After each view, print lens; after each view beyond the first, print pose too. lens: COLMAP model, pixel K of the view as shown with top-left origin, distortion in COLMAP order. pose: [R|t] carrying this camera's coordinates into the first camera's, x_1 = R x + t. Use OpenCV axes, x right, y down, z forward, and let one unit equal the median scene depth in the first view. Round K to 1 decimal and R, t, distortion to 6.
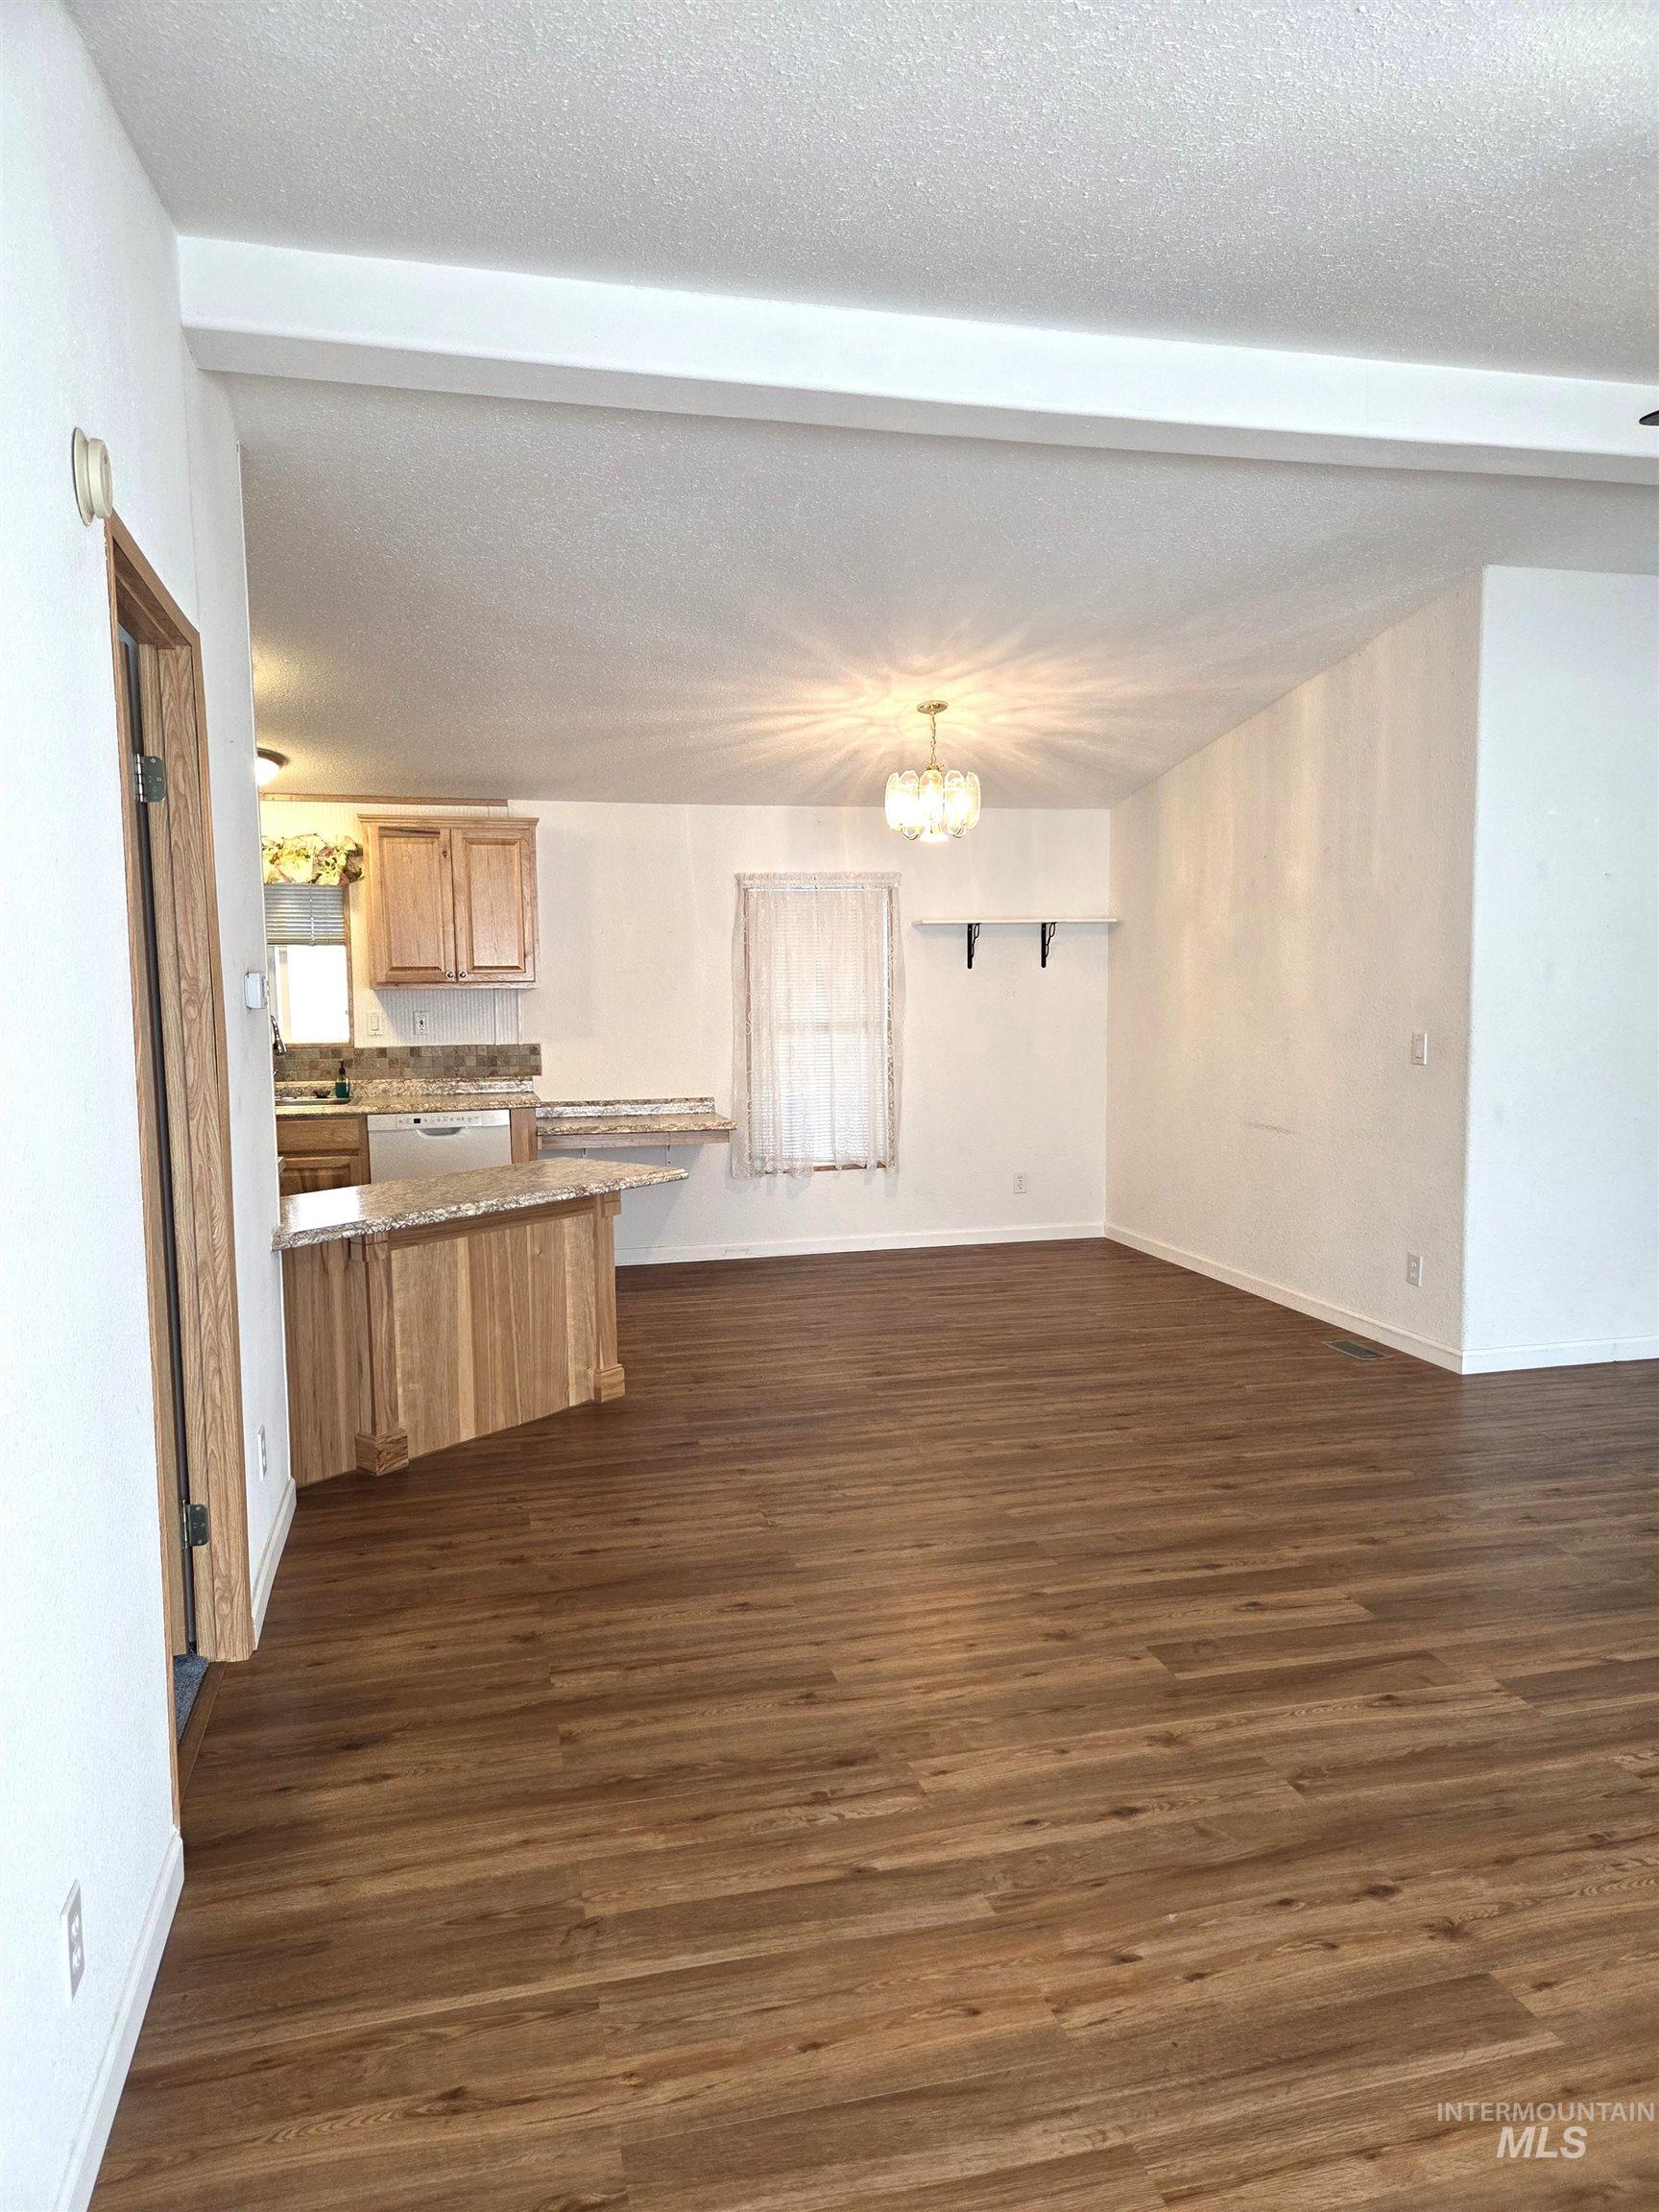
lens RADIAL K [[1473.0, 0, 818.2], [0, 1473.0, 1107.7], [0, 0, 1]] dist [0.064166, -0.055091]
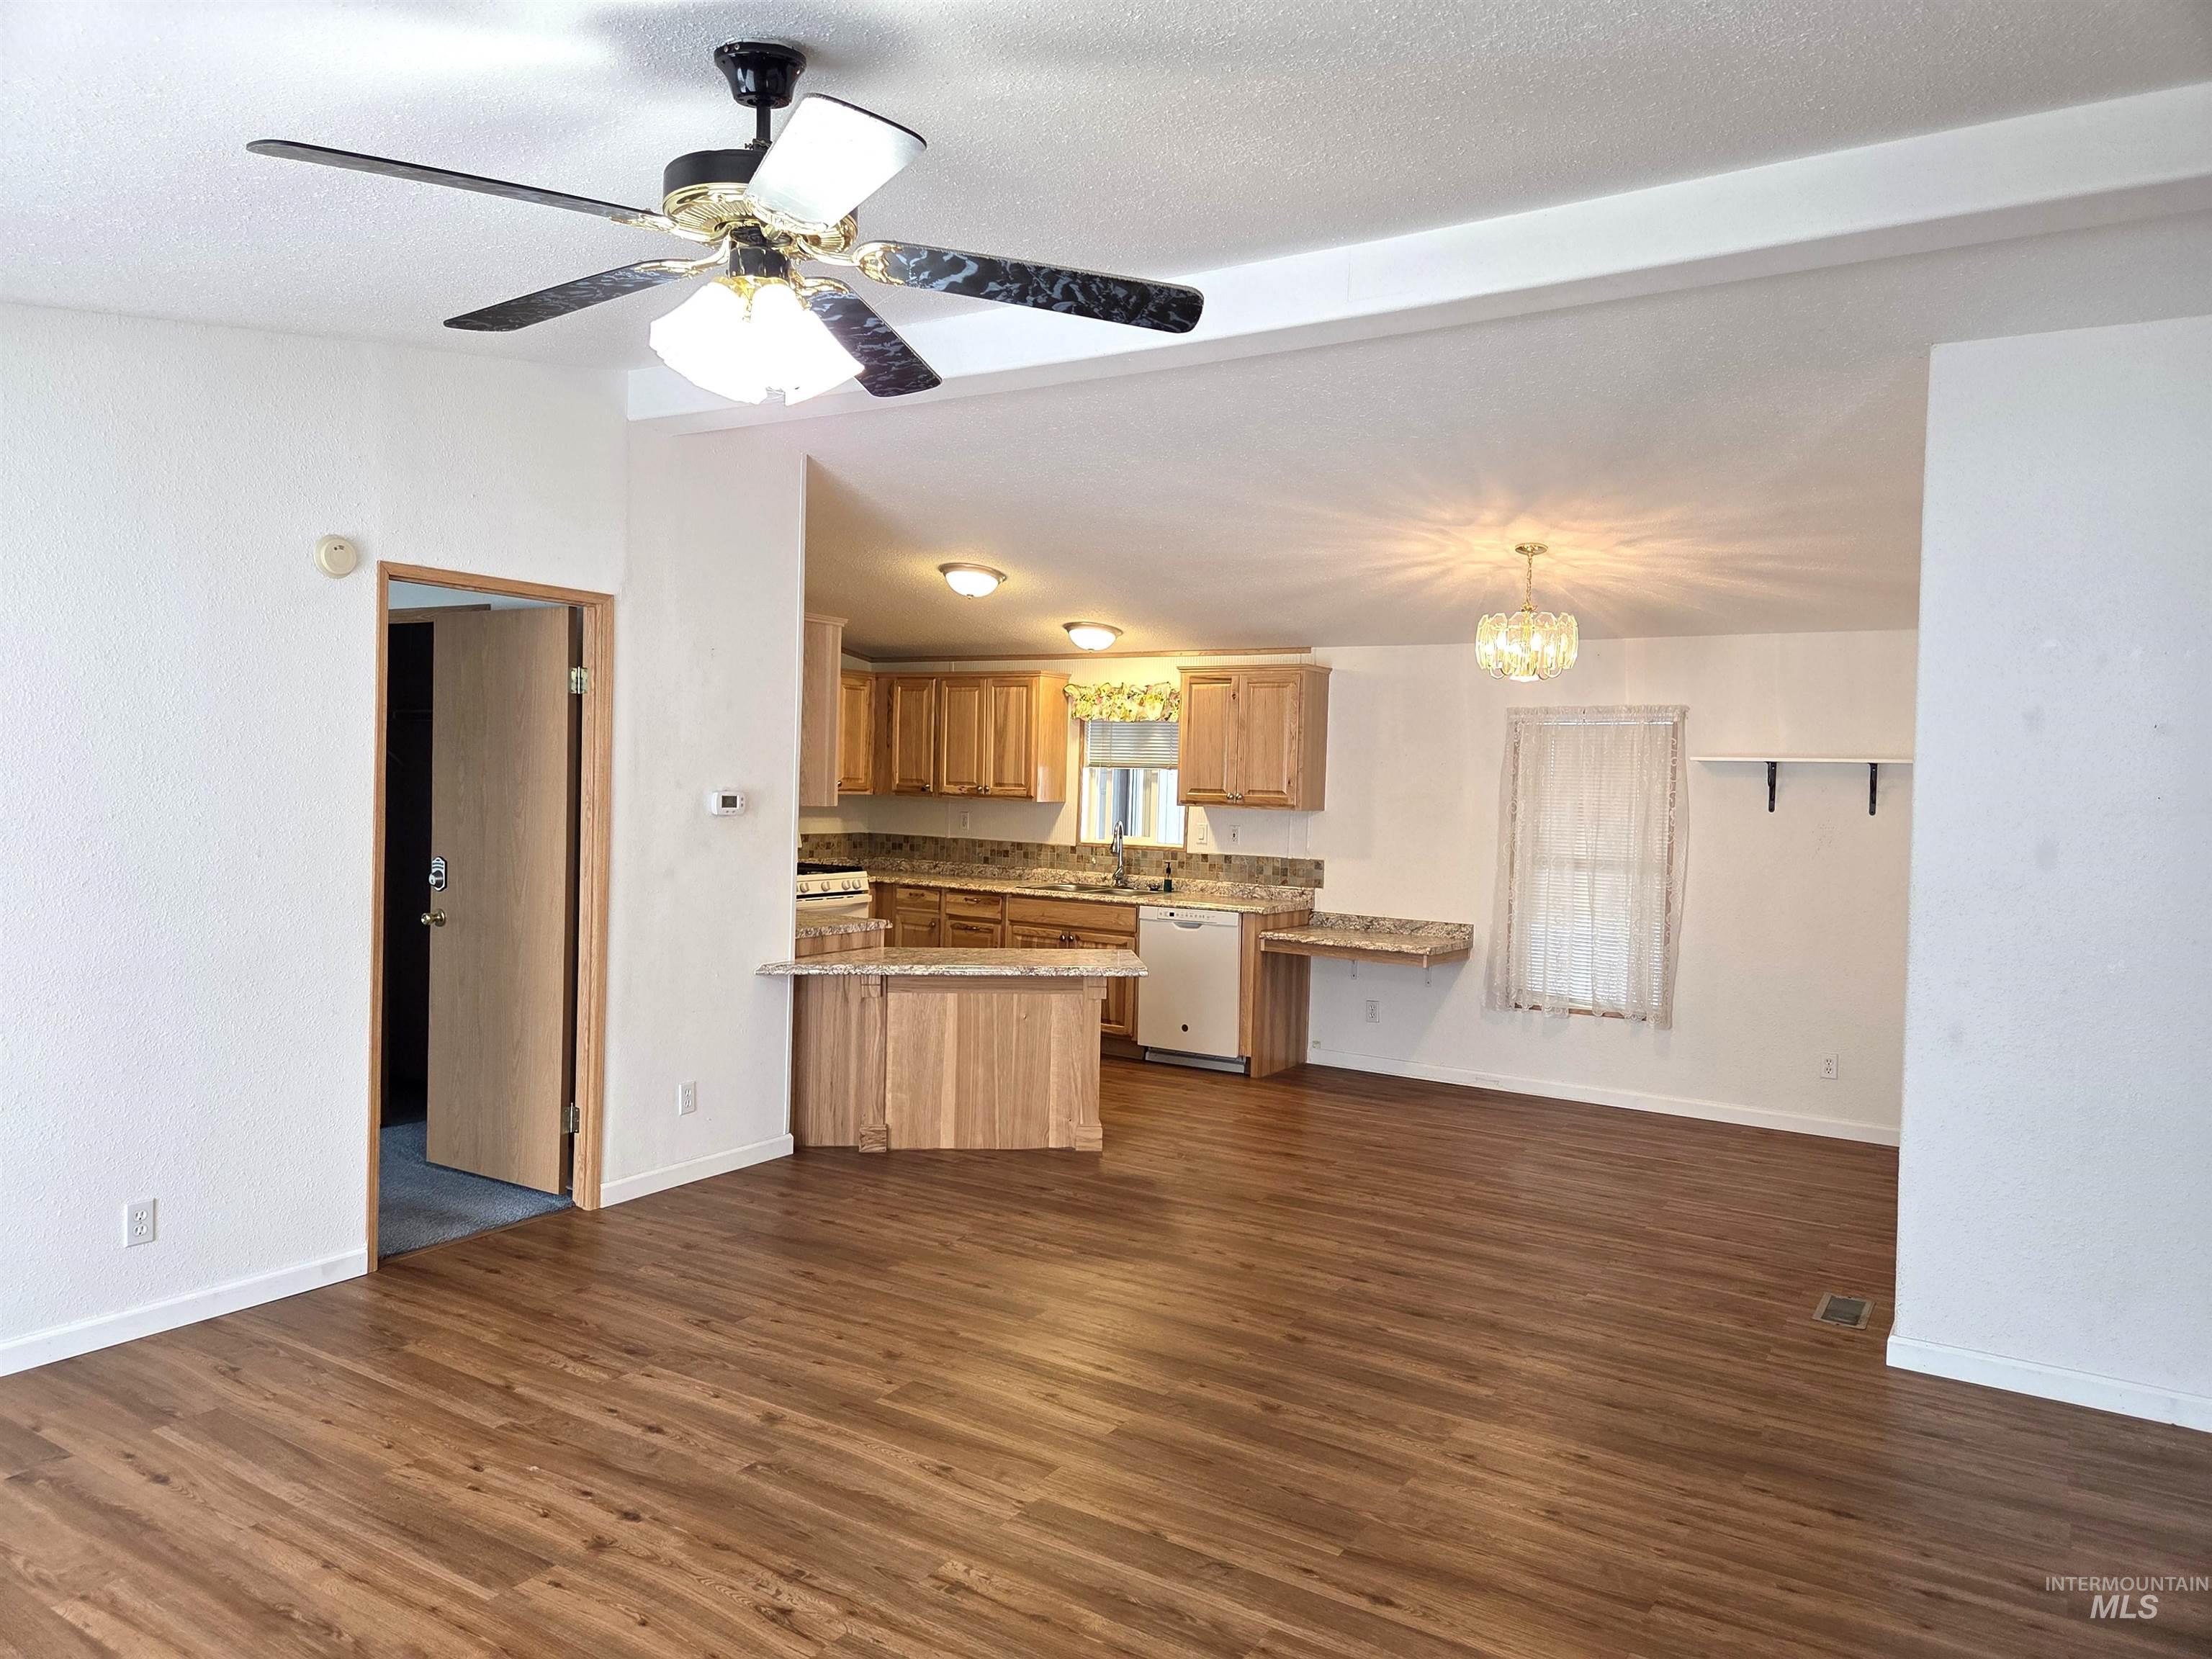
lens RADIAL K [[1473.0, 0, 1110.6], [0, 1473.0, 795.2], [0, 0, 1]] dist [0.064166, -0.055091]
pose [[0.690311, 0.040723, -0.722365, 0.943328], [-0.098848, 0.994361, -0.038405, -0.061553], [0.716728, 0.097916, 0.690444, 0.192277]]
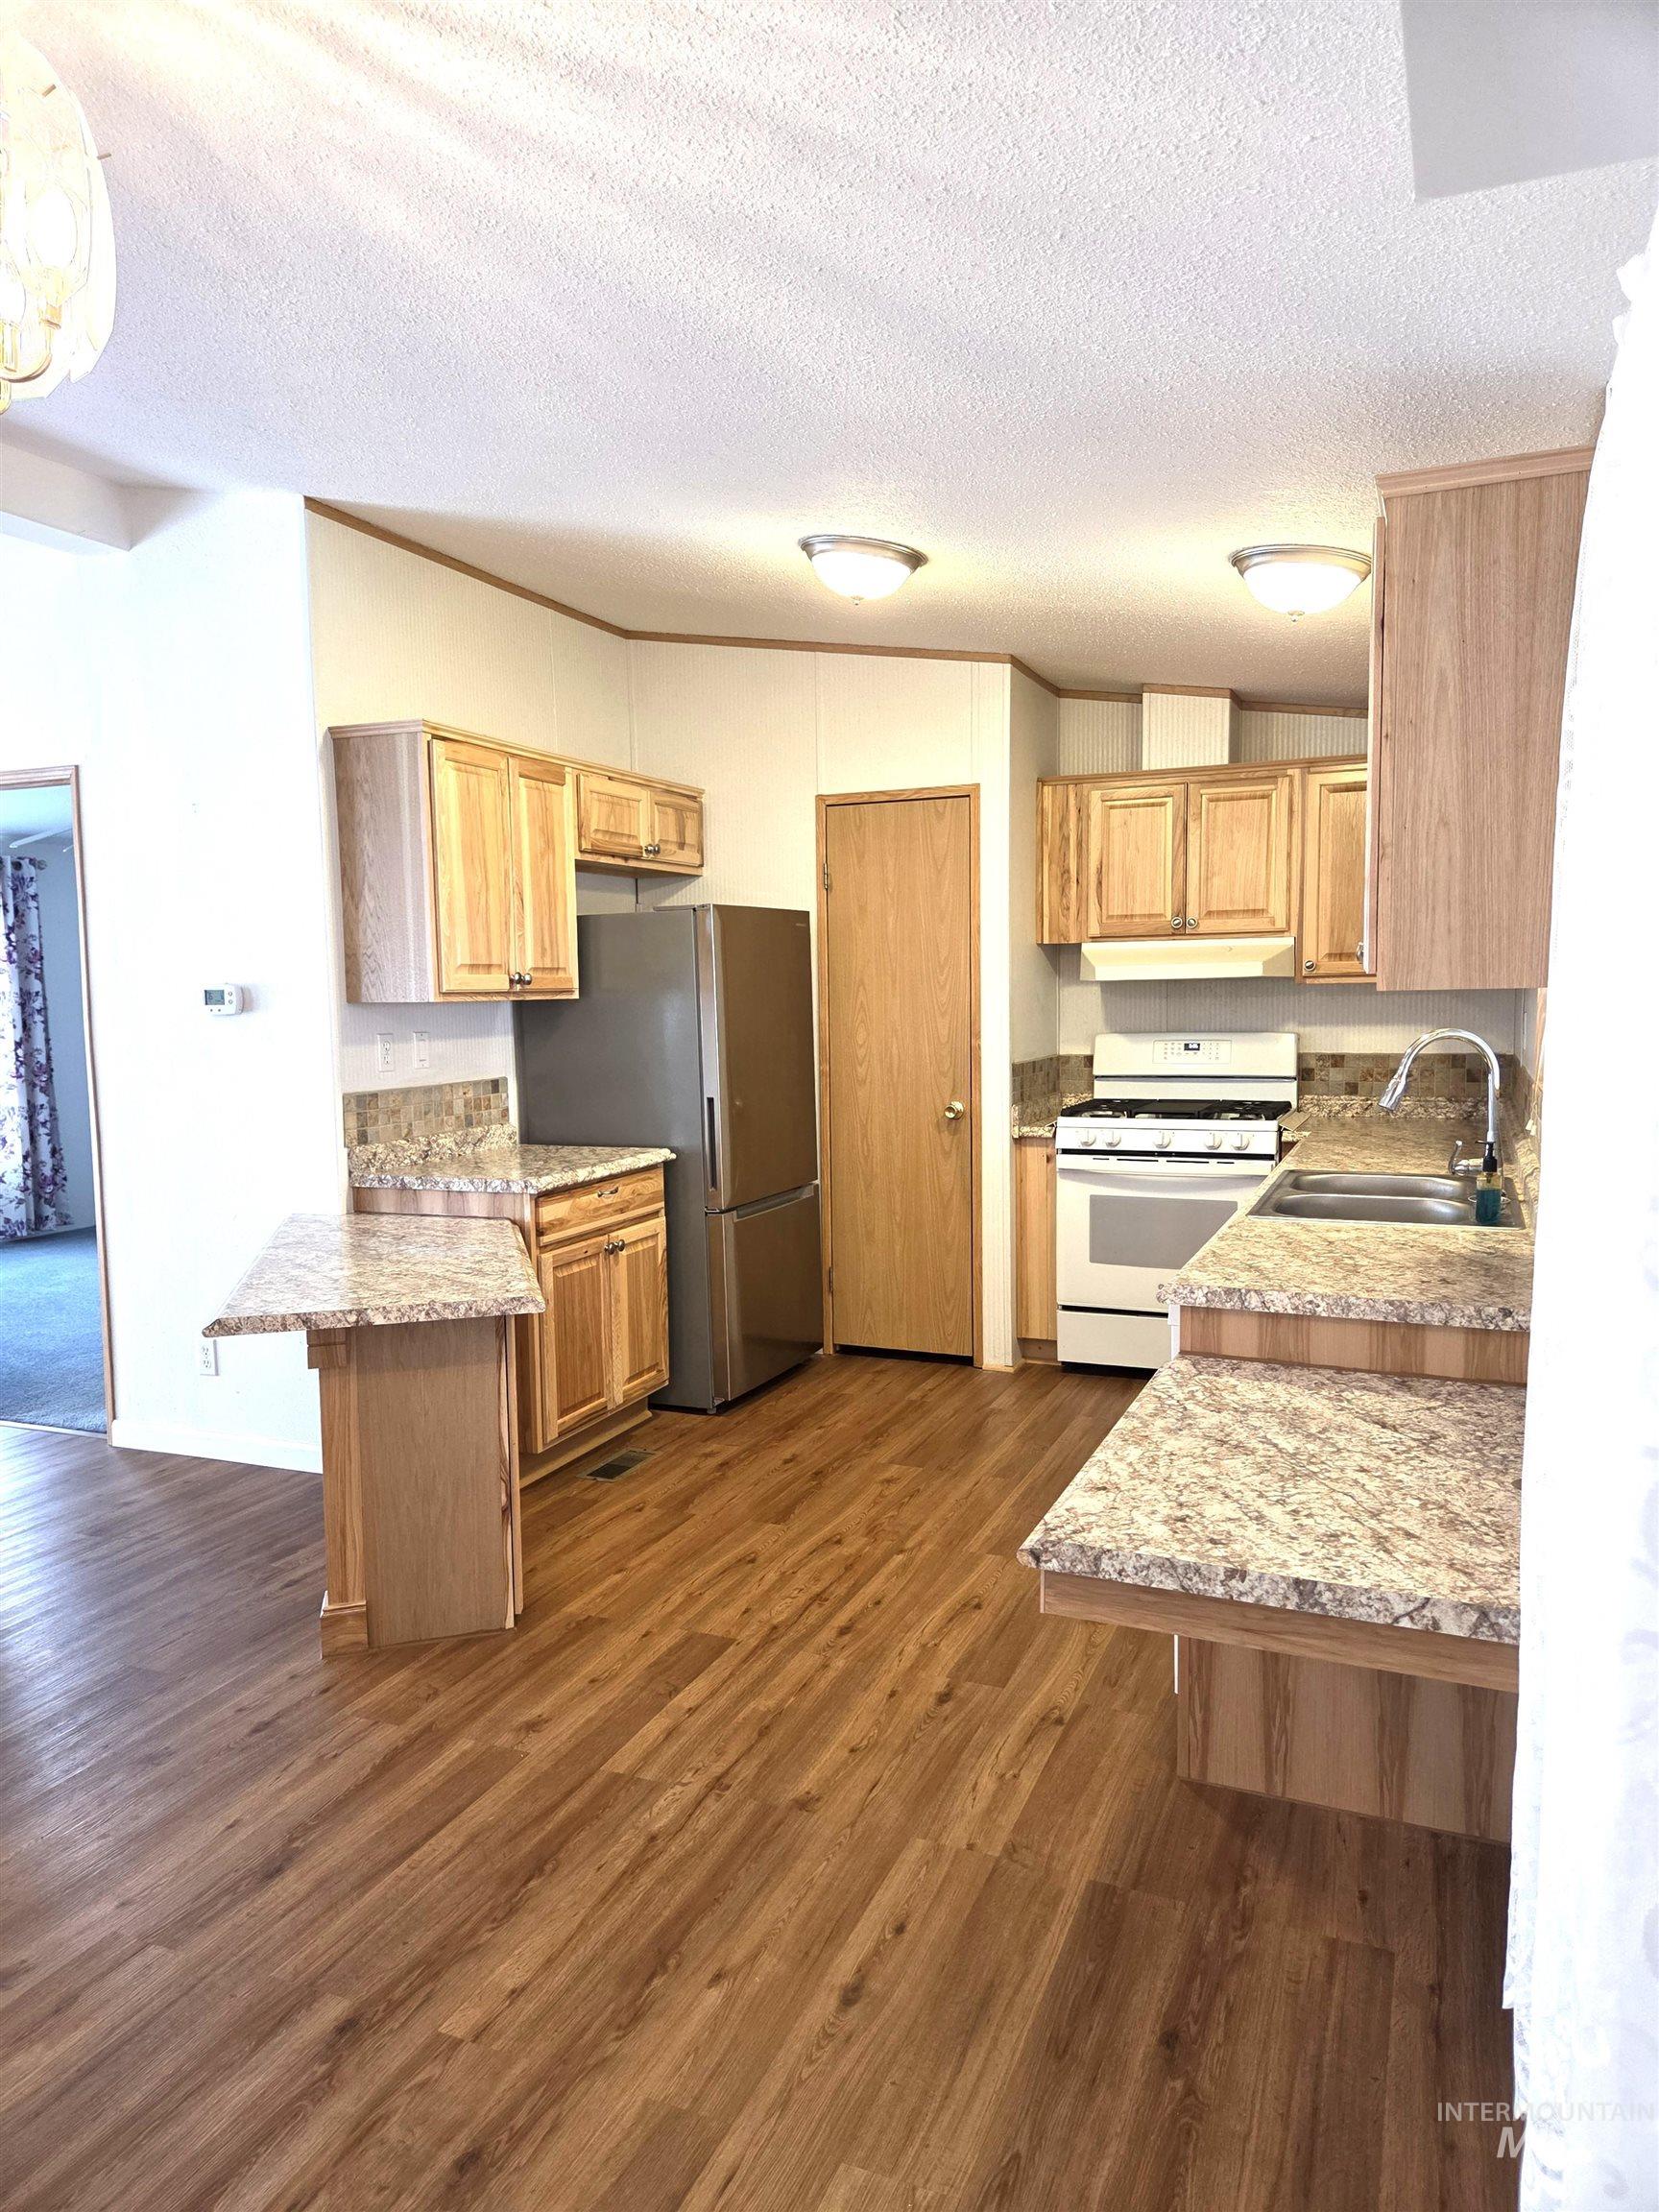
lens RADIAL K [[1473.0, 0, 851.2], [0, 1473.0, 1112.7], [0, 0, 1]] dist [0.064166, -0.055091]
pose [[-0.594774, 0.092966, -0.798500, 0.276937], [-0.045101, 0.987867, 0.148607, -0.175832], [0.802627, 0.124401, -0.583364, 1.966176]]
